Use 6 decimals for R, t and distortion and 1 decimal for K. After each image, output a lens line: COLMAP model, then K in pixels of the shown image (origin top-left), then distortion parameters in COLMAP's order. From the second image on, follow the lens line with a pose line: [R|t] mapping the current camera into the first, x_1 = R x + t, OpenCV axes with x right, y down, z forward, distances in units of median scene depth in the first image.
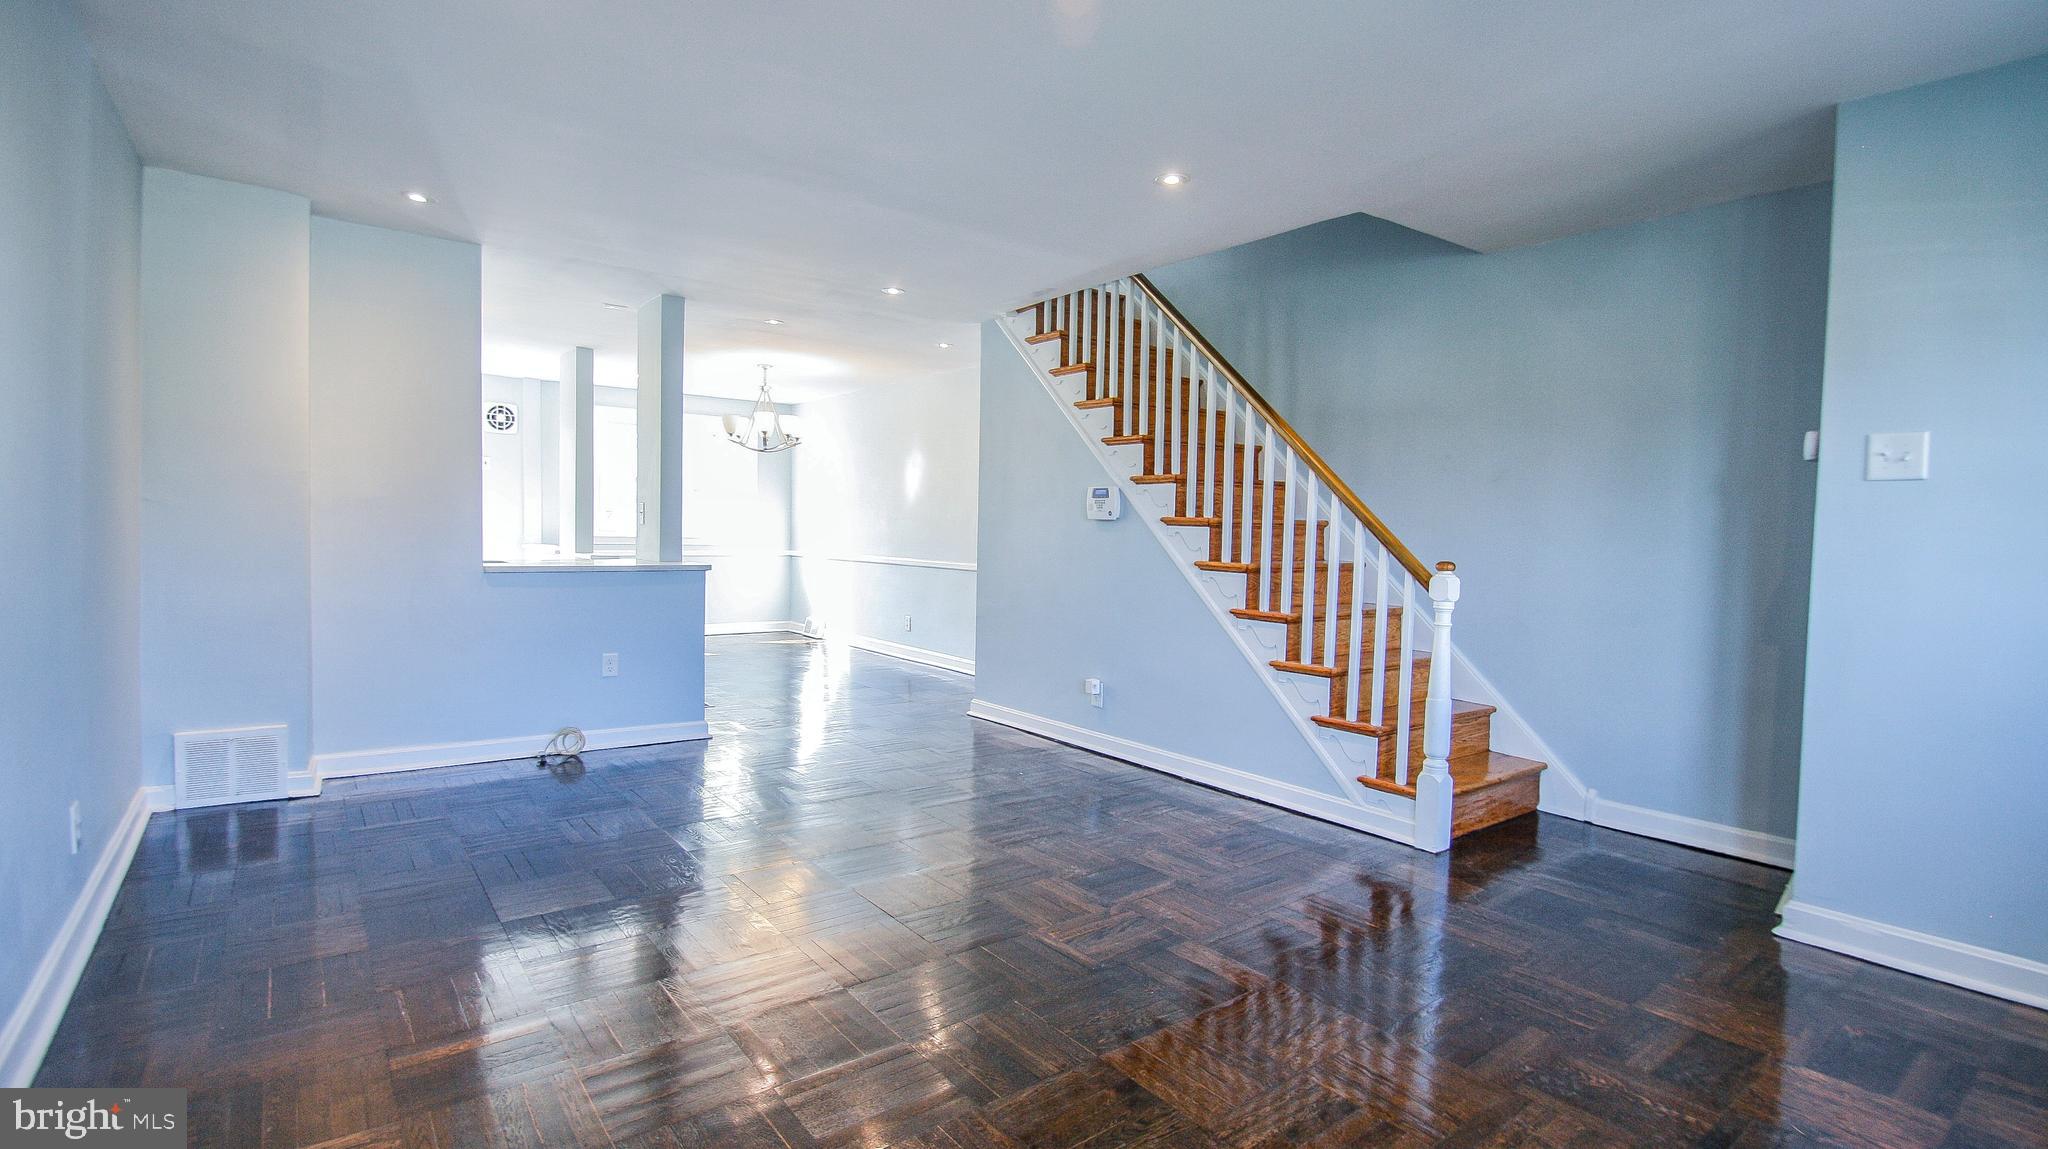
lens RADIAL K [[971.5, 0, 1000.2], [0, 971.5, 570.8], [0, 0, 1]] dist [-0.000778, -0.000145]
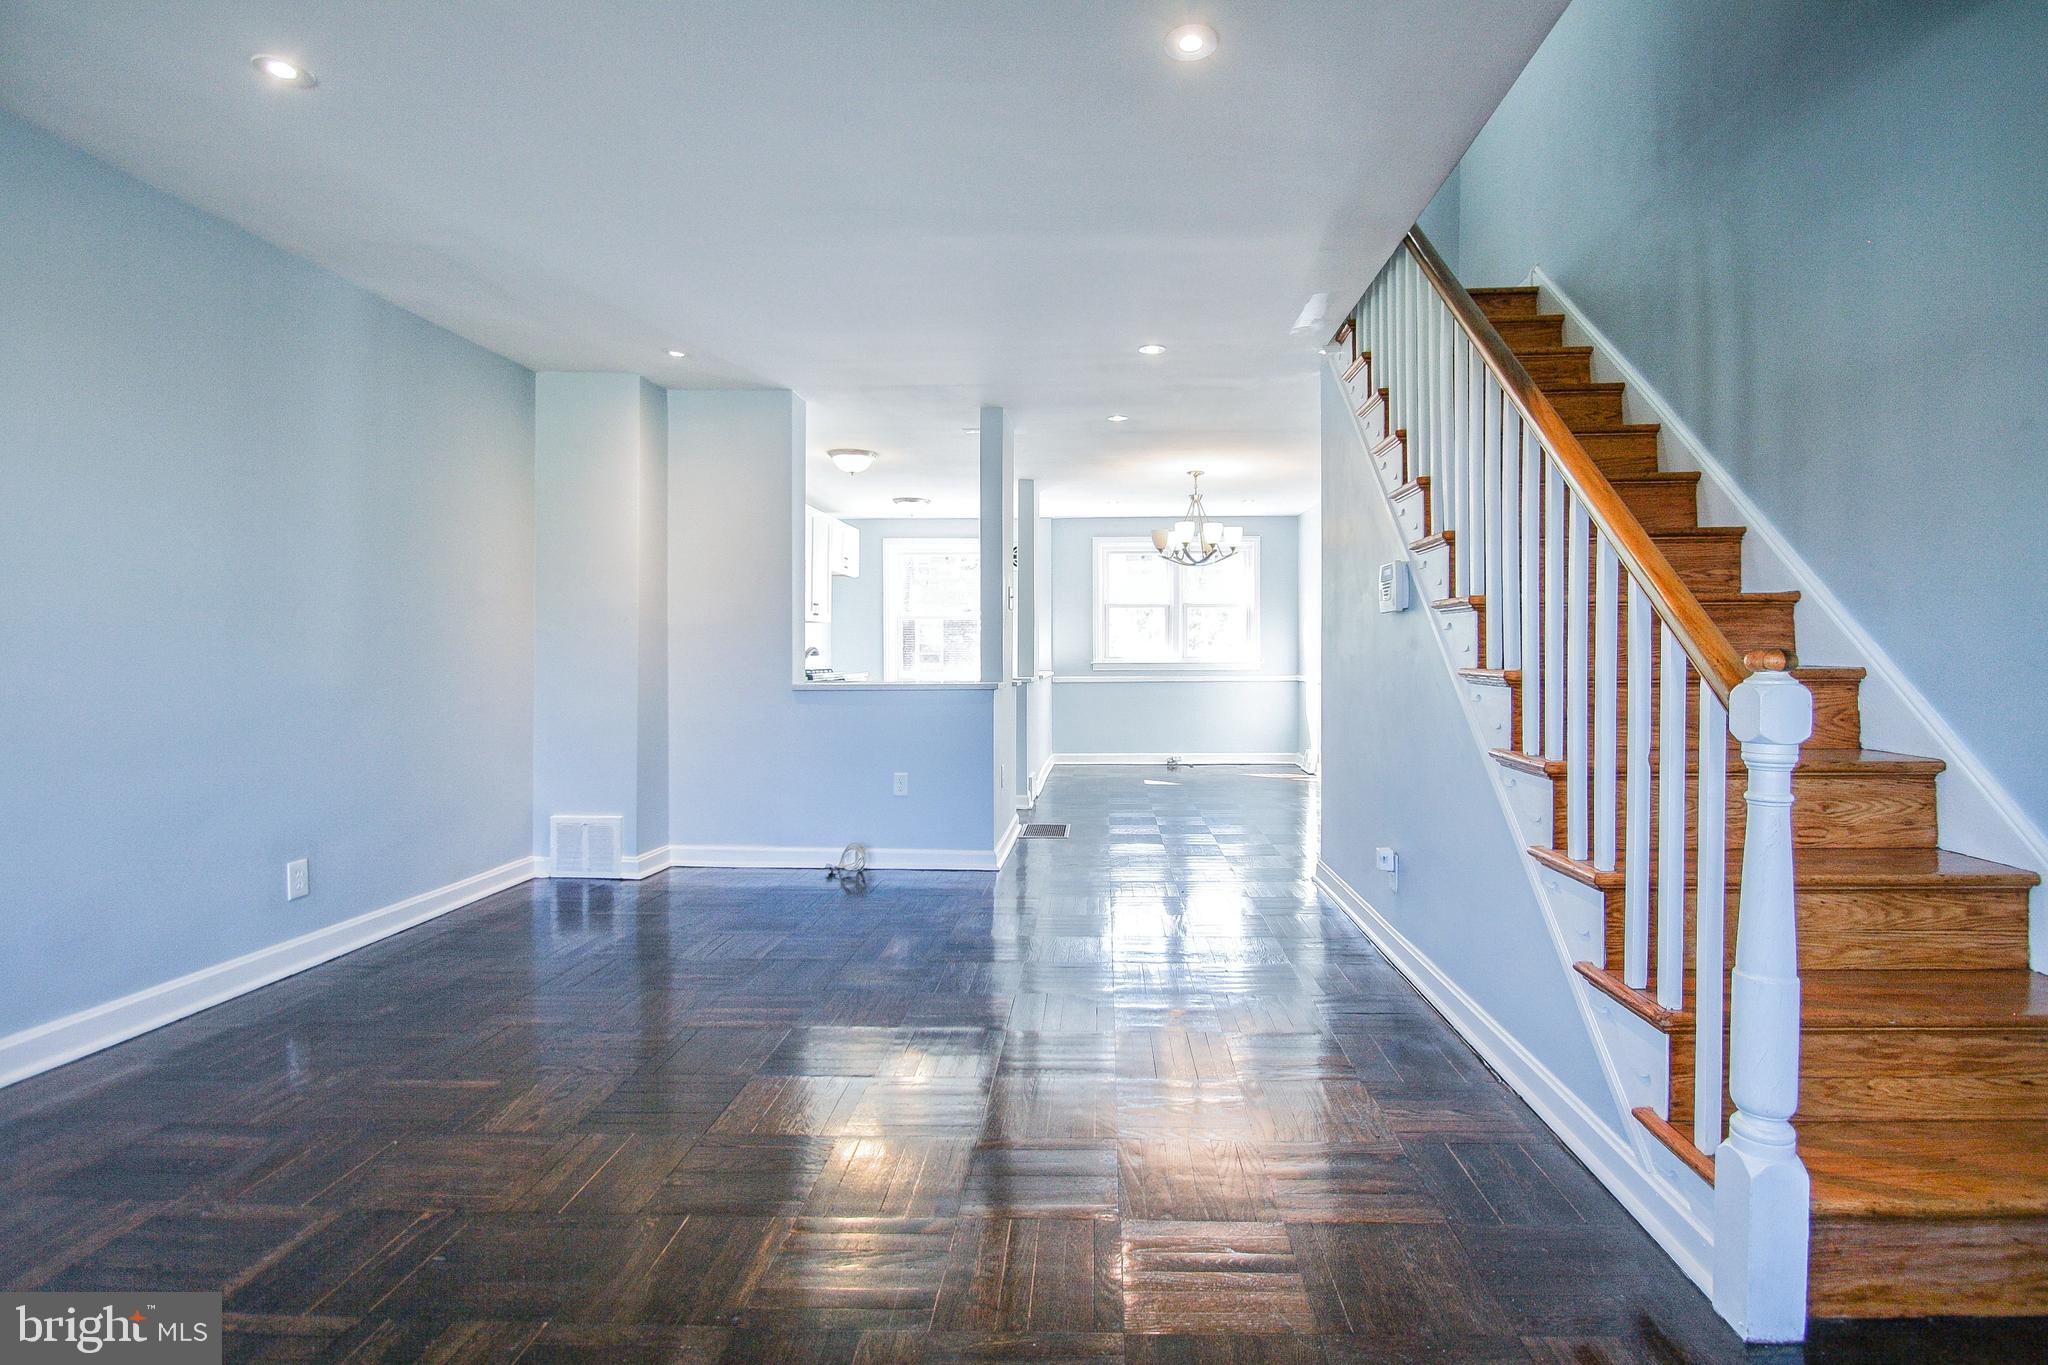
lens RADIAL K [[940.0, 0, 1067.1], [0, 940.0, 677.0], [0, 0, 1]] dist [0.001550, -0.009538]
pose [[0.777085, -0.012841, -0.629265, 0.408558], [-0.005748, 0.999605, -0.027496, 0.013735], [0.629370, 0.024983, 0.776704, 0.422707]]
